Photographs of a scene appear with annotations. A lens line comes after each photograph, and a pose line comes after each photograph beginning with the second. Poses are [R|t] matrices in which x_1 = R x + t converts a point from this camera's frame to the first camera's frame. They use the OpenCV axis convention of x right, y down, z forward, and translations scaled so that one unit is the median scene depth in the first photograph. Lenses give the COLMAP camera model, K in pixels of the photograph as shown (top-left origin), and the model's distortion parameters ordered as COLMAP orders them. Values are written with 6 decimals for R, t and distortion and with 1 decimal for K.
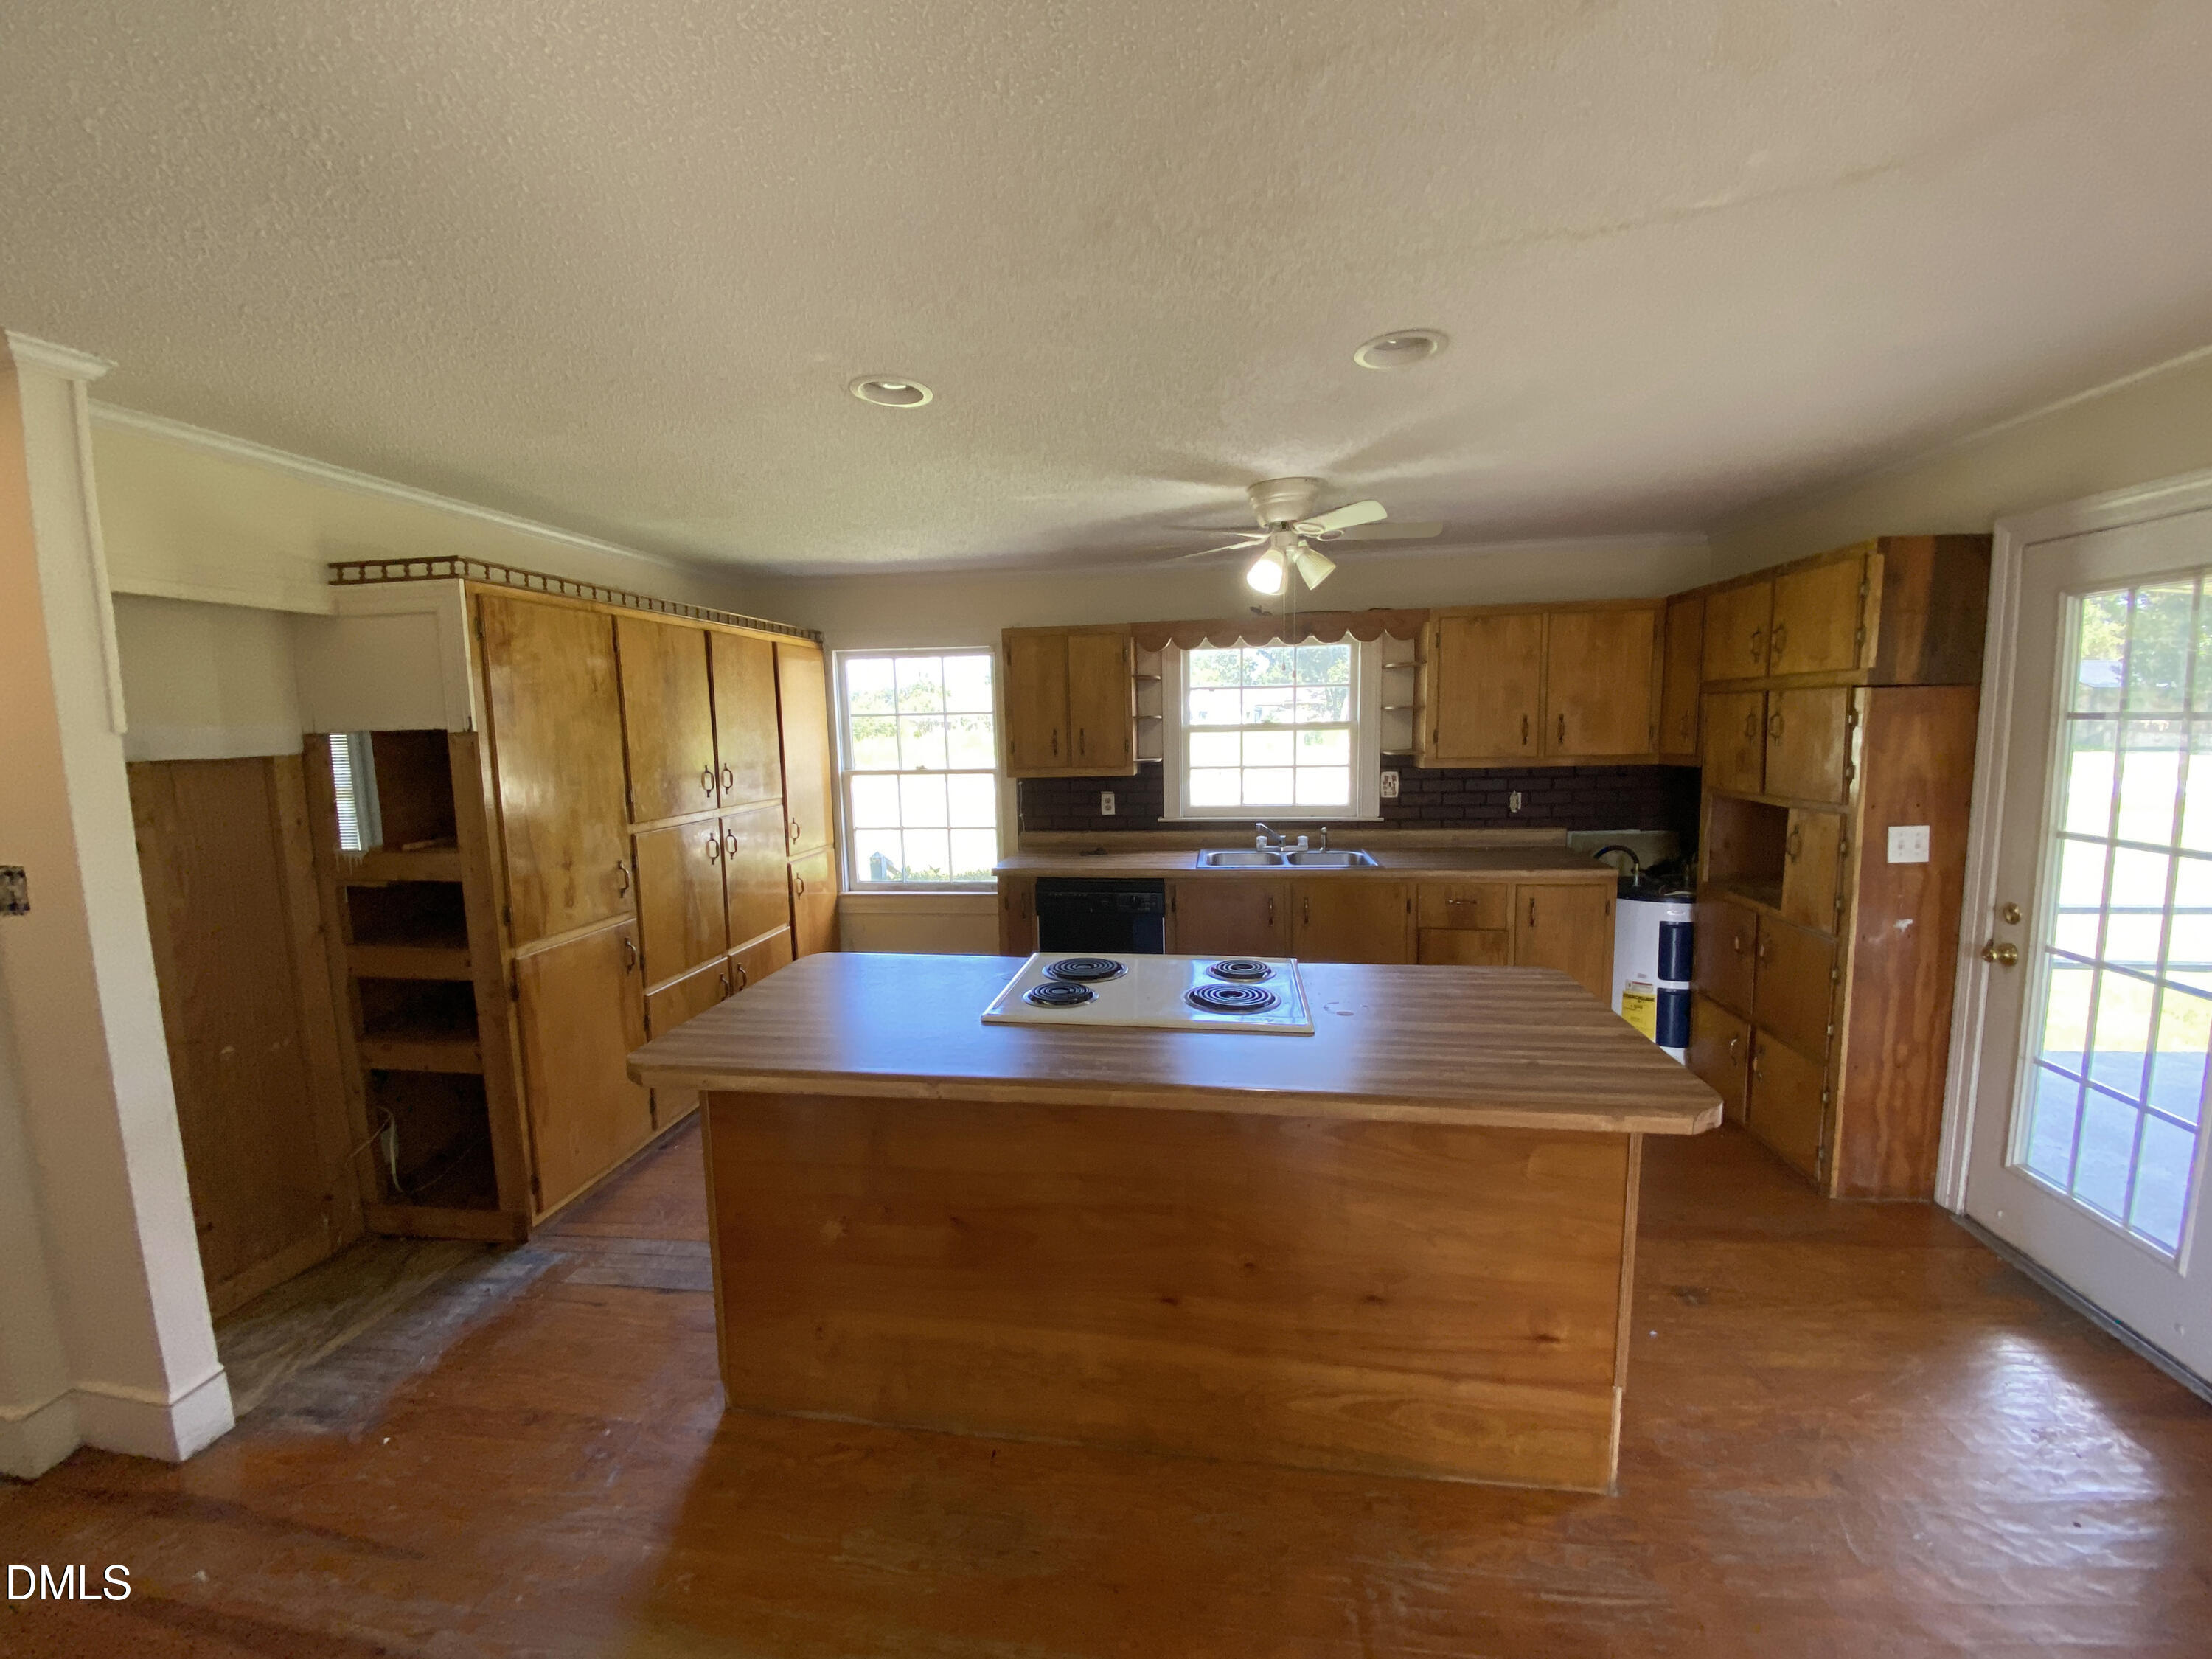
lens RADIAL K [[895.3, 0, 1105.2], [0, 895.3, 818.3], [0, 0, 1]] dist [0.000794, -0.012916]
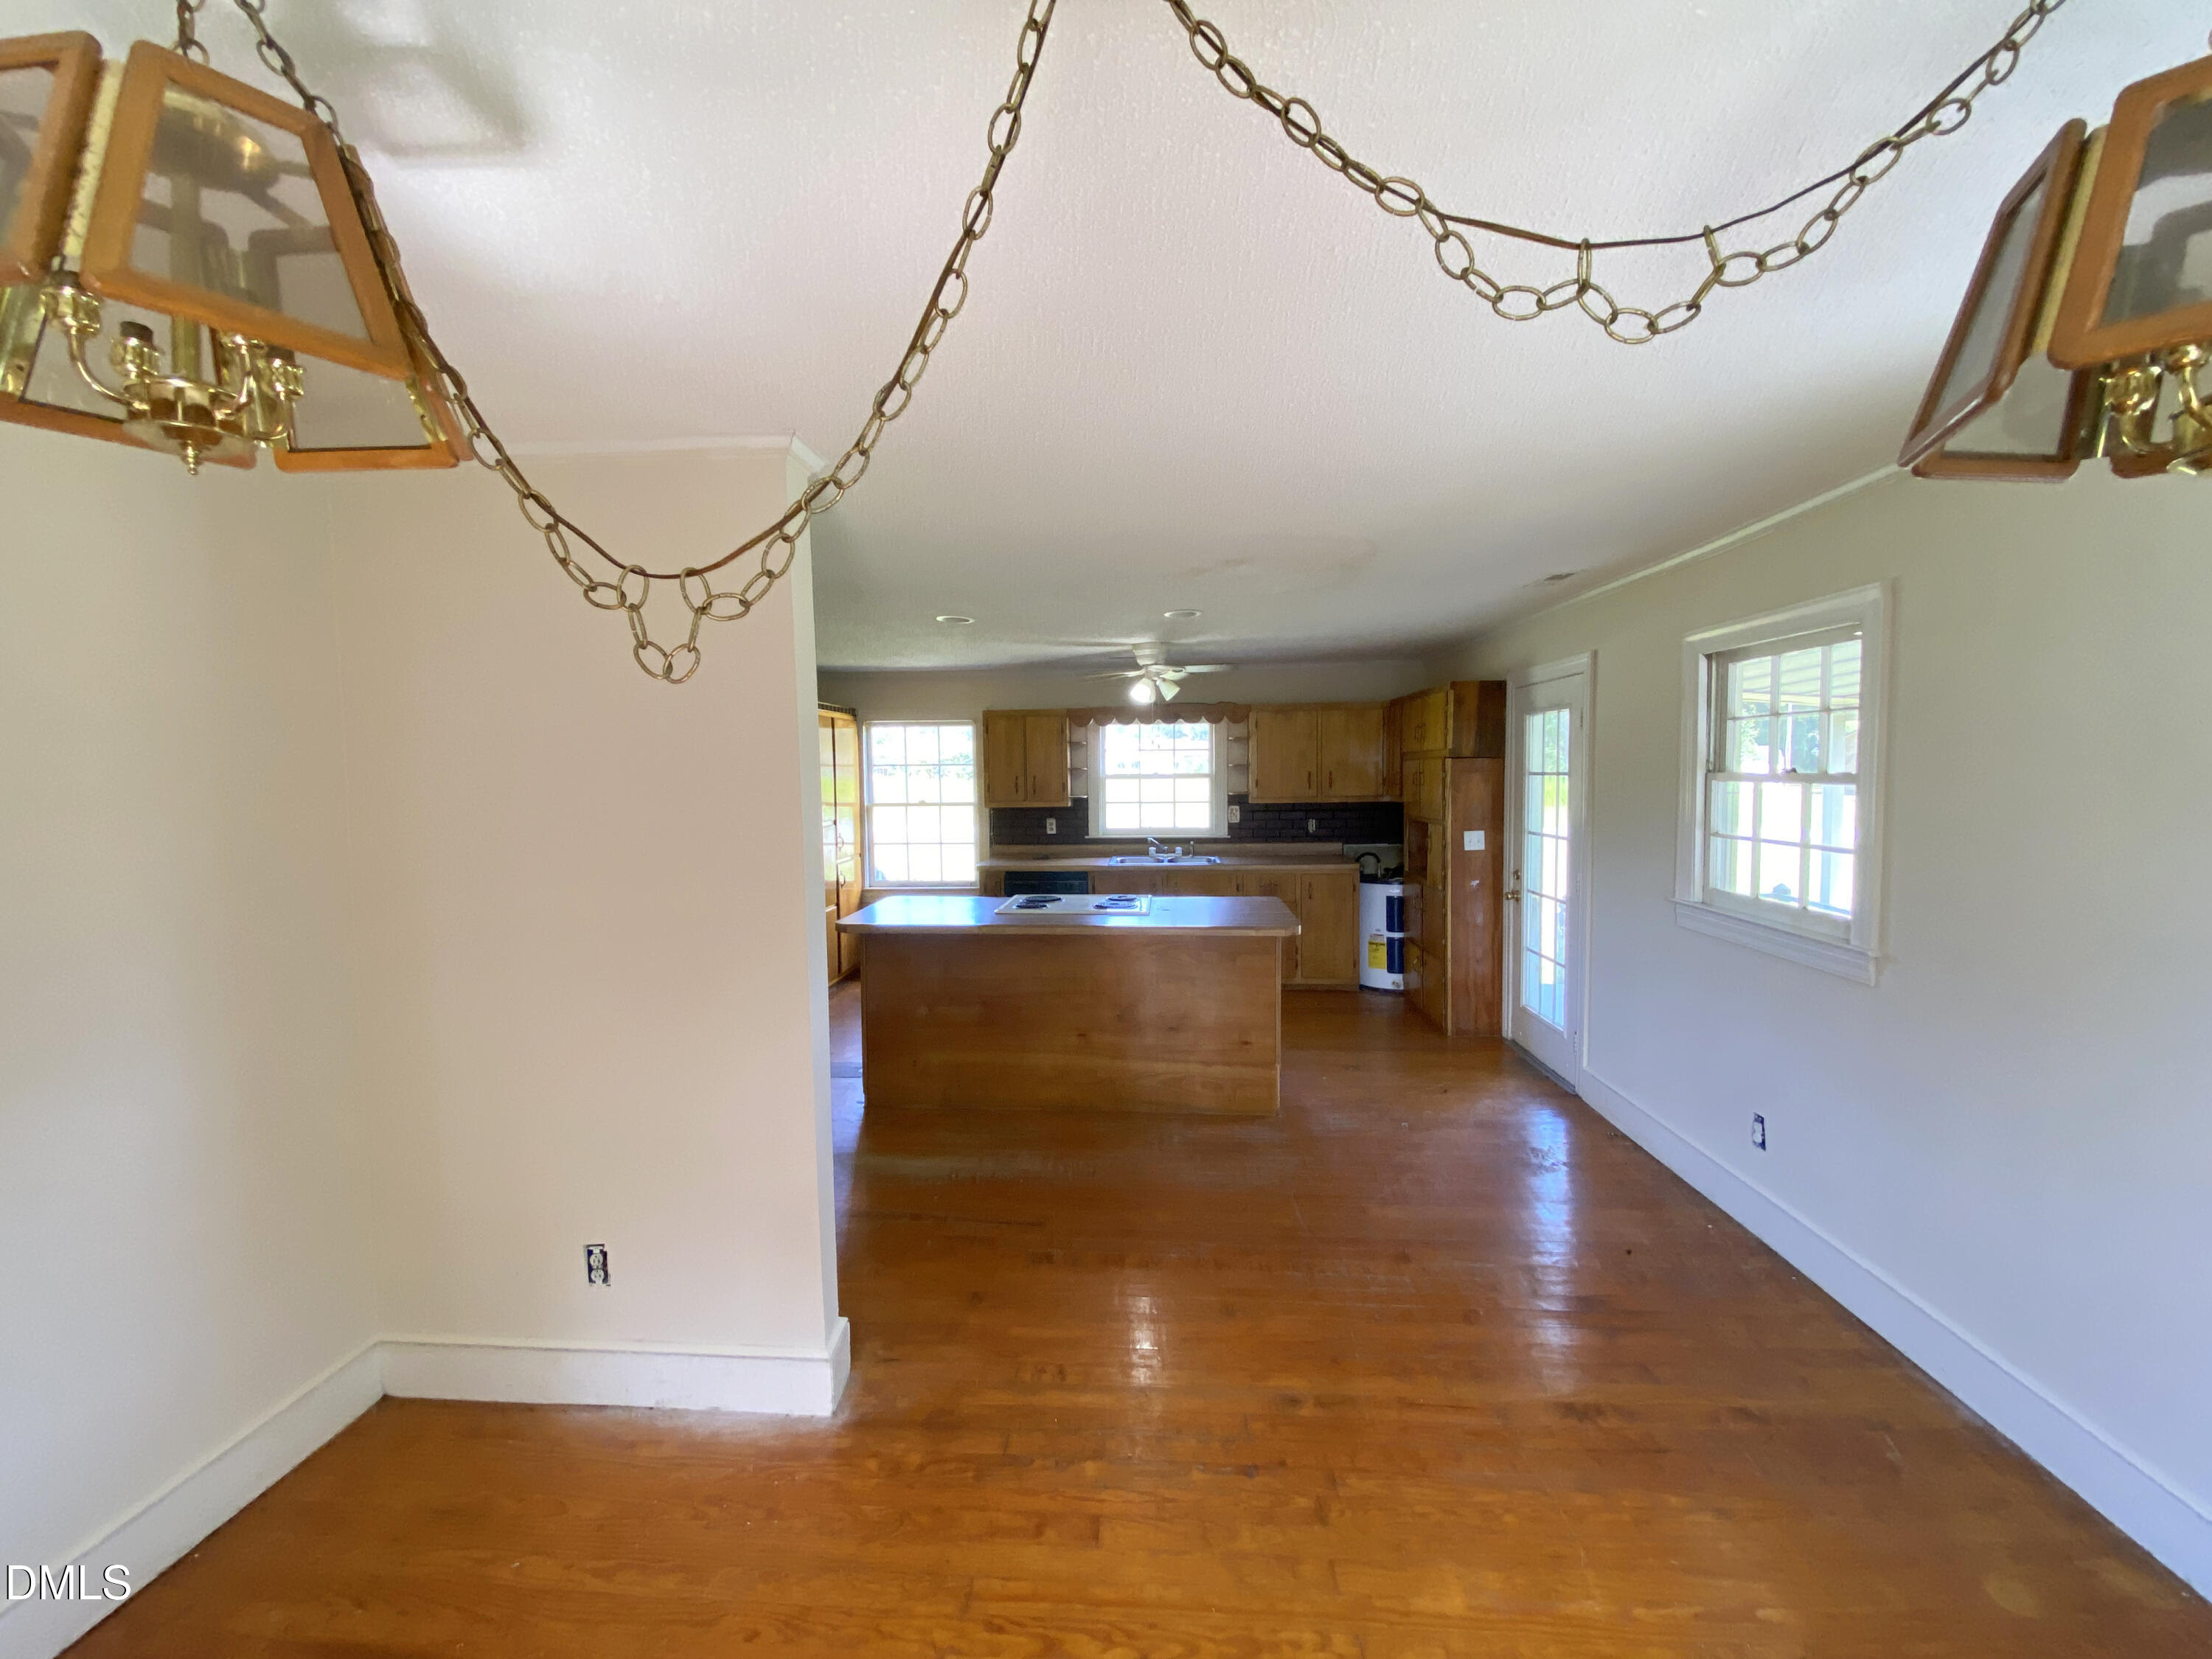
lens RADIAL K [[892.0, 0, 1102.9], [0, 892.0, 823.1], [0, 0, 1]] dist [-0.010362, -0.011728]
pose [[0.997549, 0.007294, 0.069584, -0.017019], [-0.003917, 0.998813, -0.048544, 0.060147], [-0.069855, 0.048152, 0.996394, -0.581747]]
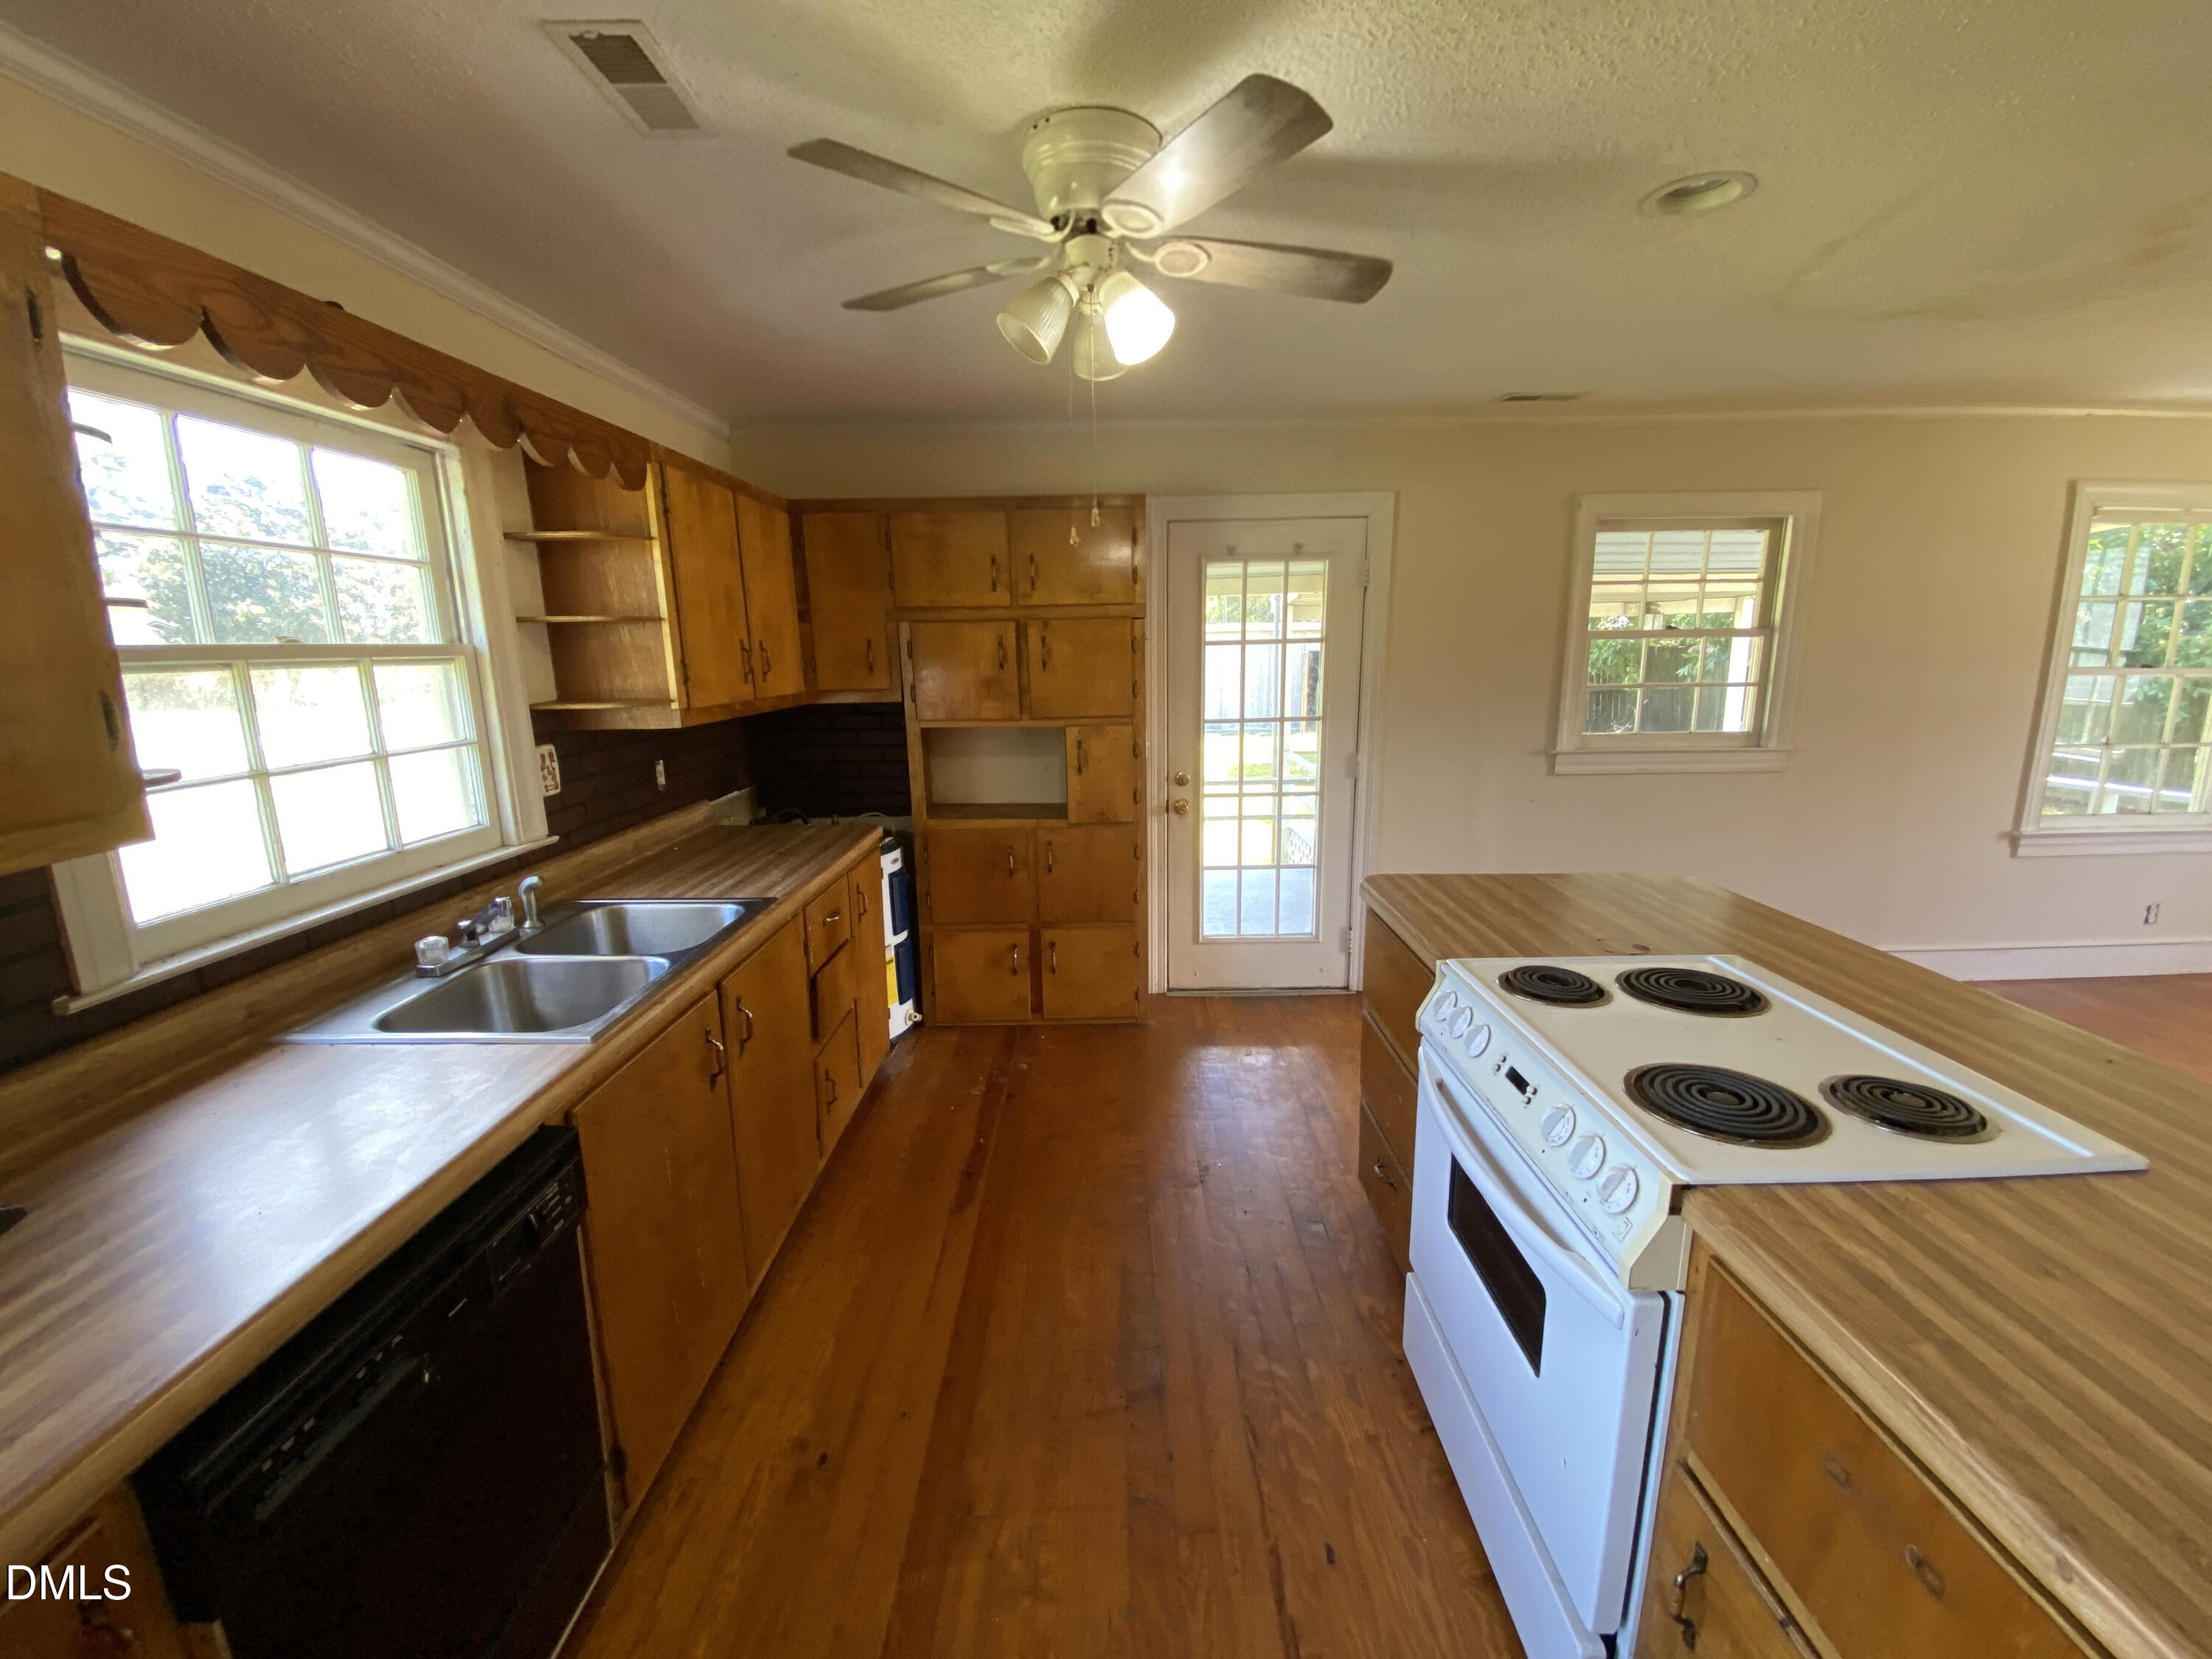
lens RADIAL K [[895.3, 0, 1105.2], [0, 895.3, 818.3], [0, 0, 1]] dist [0.000794, -0.012916]
pose [[-0.137906, -0.160055, 0.977427, -0.277978], [0.125872, 0.976022, 0.177585, -0.069919], [-0.982414, 0.147521, -0.114453, 0.836353]]
